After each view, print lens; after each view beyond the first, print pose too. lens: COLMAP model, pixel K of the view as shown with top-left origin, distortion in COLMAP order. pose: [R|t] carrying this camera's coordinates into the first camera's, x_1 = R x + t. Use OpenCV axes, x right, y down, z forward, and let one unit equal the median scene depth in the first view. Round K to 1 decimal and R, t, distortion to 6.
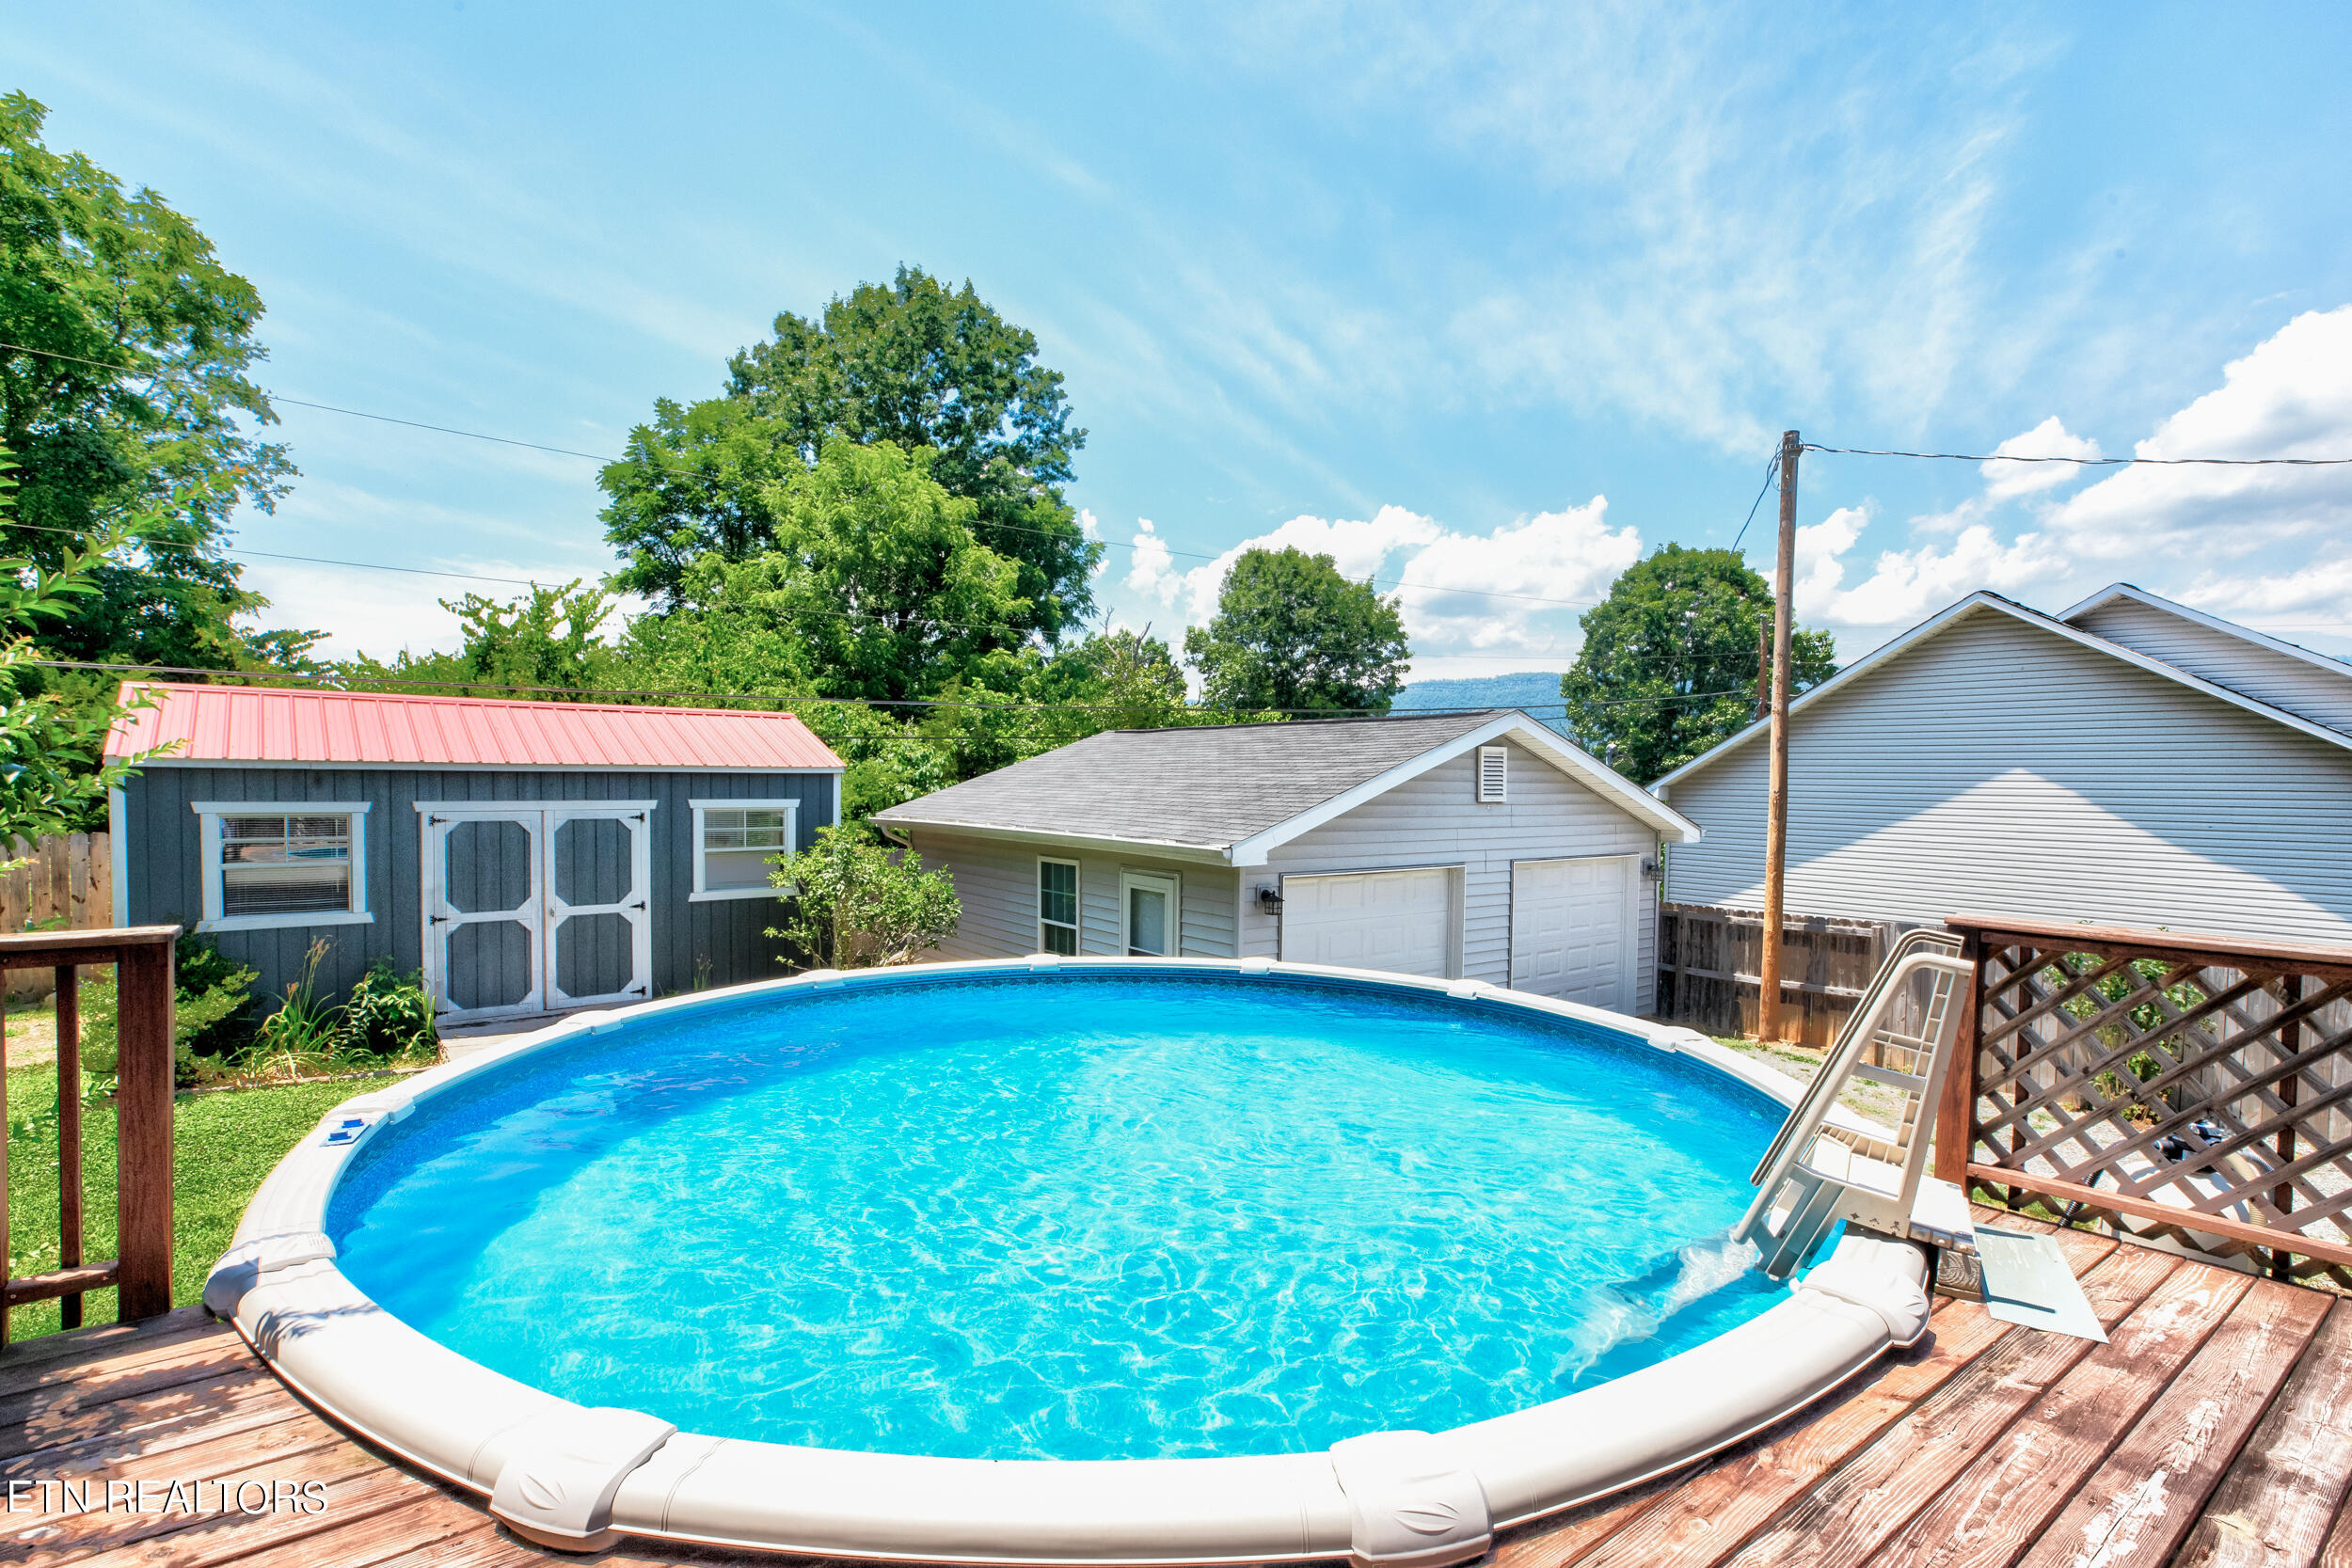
lens RADIAL K [[1100.2, 0, 1171.1], [0, 1100.2, 798.6], [0, 0, 1]] dist [-0.030793, 0.017657]
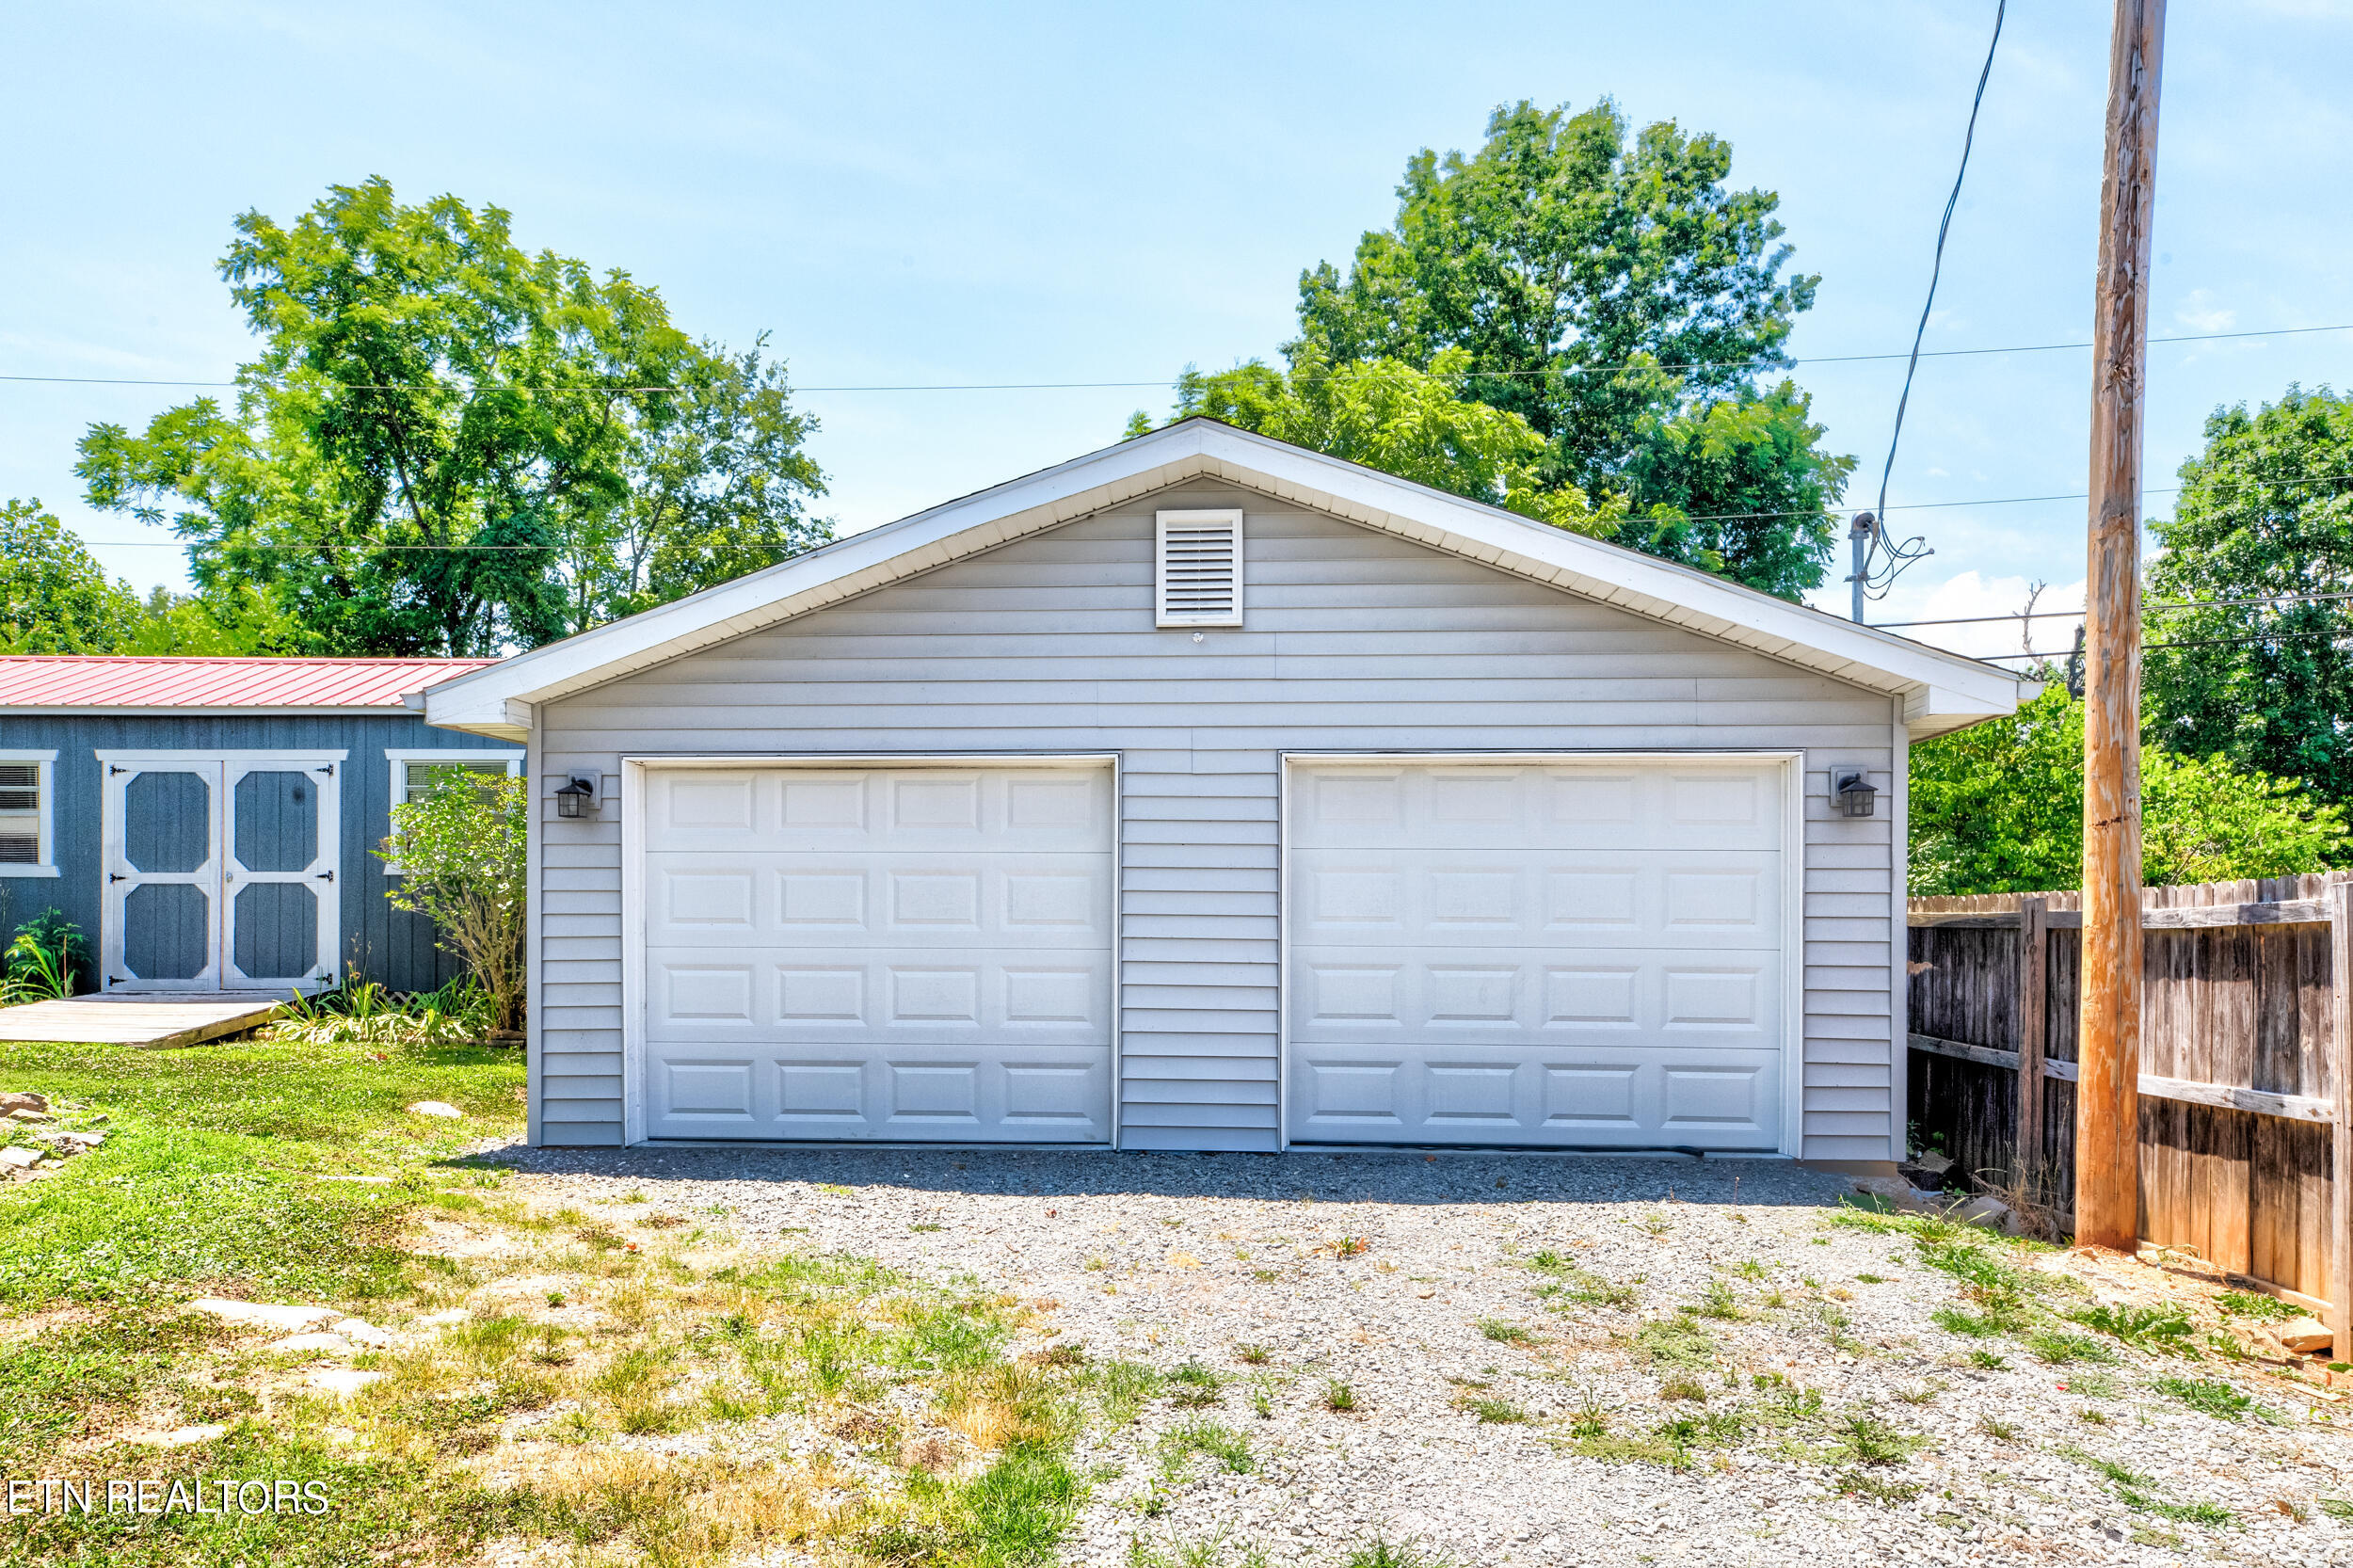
lens RADIAL K [[1553.9, 0, 1181.4], [0, 1553.9, 928.1], [0, 0, 1]] dist [0.005053, 0.001683]
pose [[0.771676, -0.011974, -0.635903, 0.459483], [-0.001675, 0.999781, -0.020857, 0.095973], [0.636013, 0.017160, 0.771487, 0.296404]]
